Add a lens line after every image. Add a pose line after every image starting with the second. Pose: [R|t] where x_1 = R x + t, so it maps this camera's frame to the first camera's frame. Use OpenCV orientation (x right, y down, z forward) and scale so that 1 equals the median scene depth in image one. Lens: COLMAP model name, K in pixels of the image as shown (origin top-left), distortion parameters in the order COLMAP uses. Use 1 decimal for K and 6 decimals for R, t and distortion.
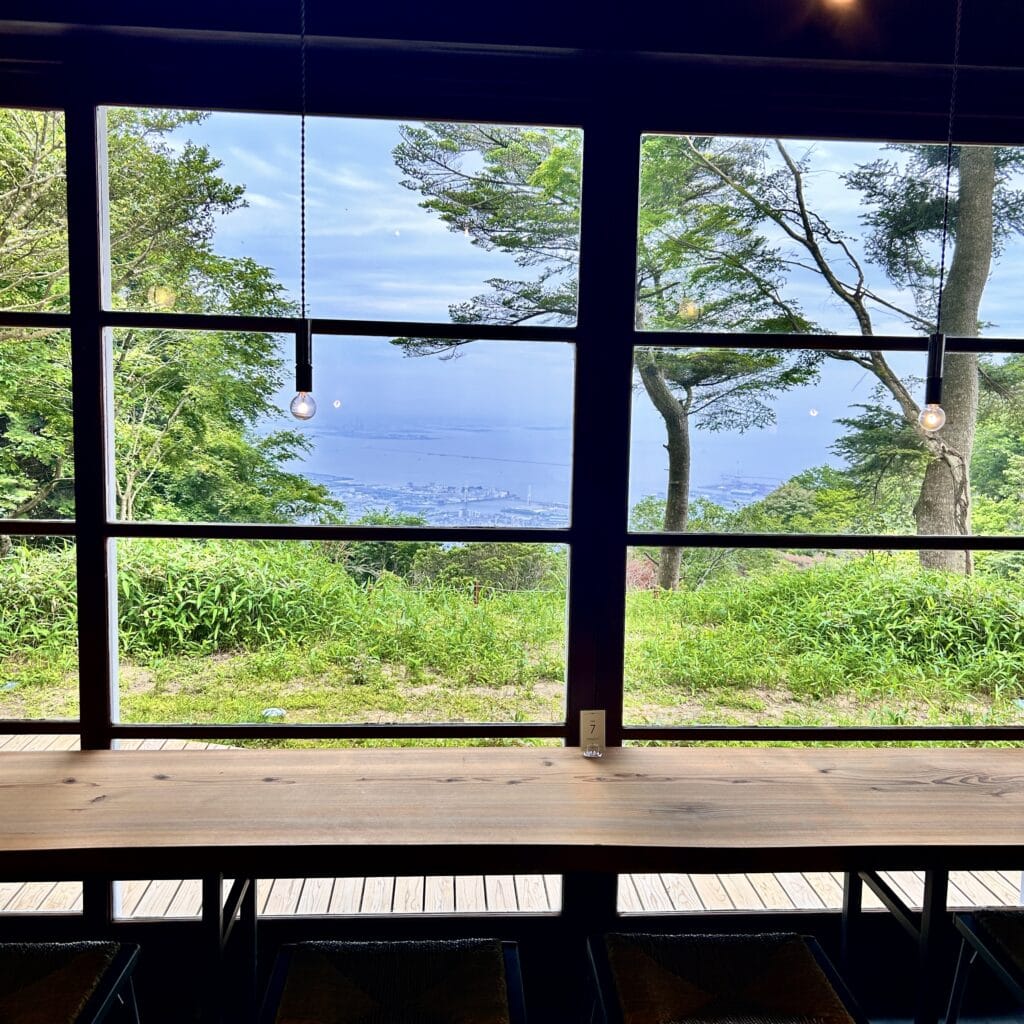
lens RADIAL K [[1207.5, 0, 512.0], [0, 1207.5, 512.0], [0, 0, 1]] dist [0.100321, -0.465889]
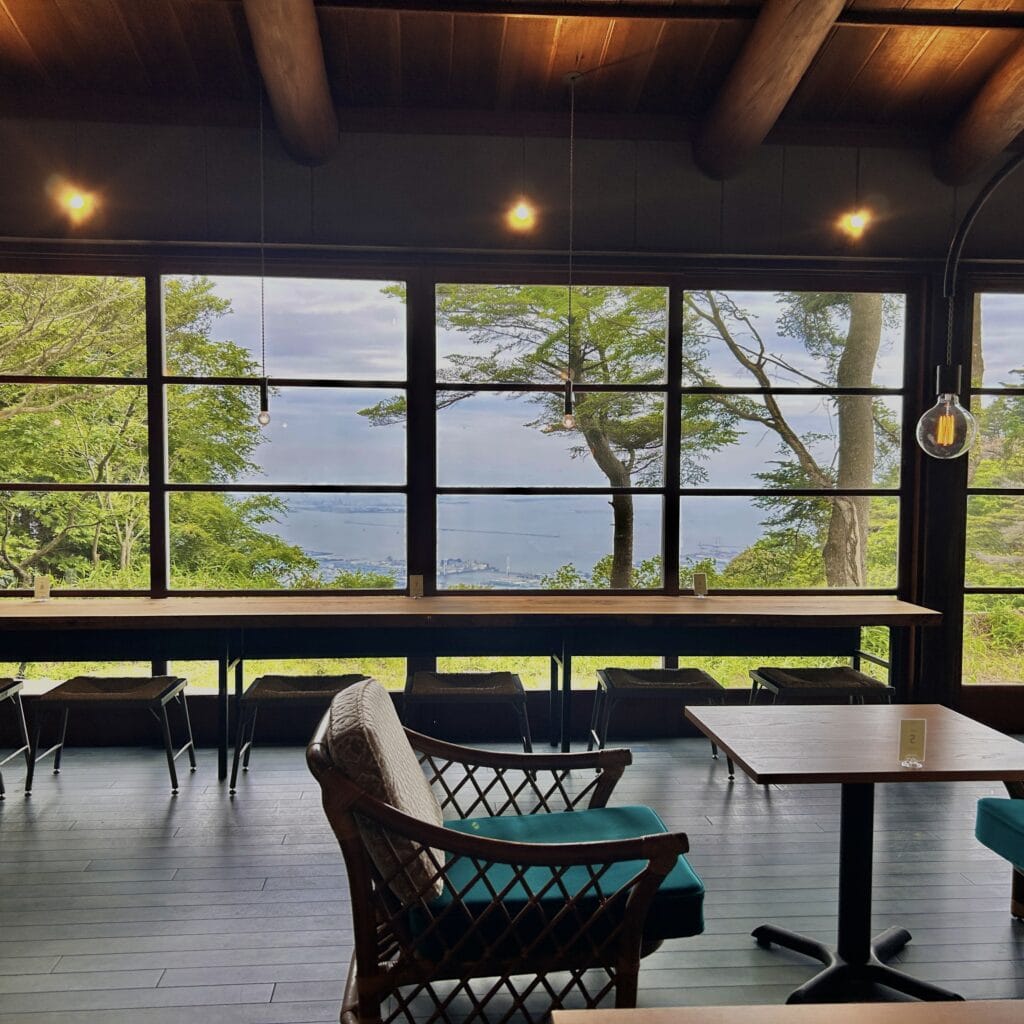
lens RADIAL K [[1207.5, 0, 512.0], [0, 1207.5, 512.0], [0, 0, 1]] dist [0.100321, -0.465889]
pose [[0.999691, -0.017727, 0.017412, 0.023428], [0.018740, 0.998030, -0.059879, 0.022393], [-0.016316, 0.060186, 0.998054, -0.117757]]
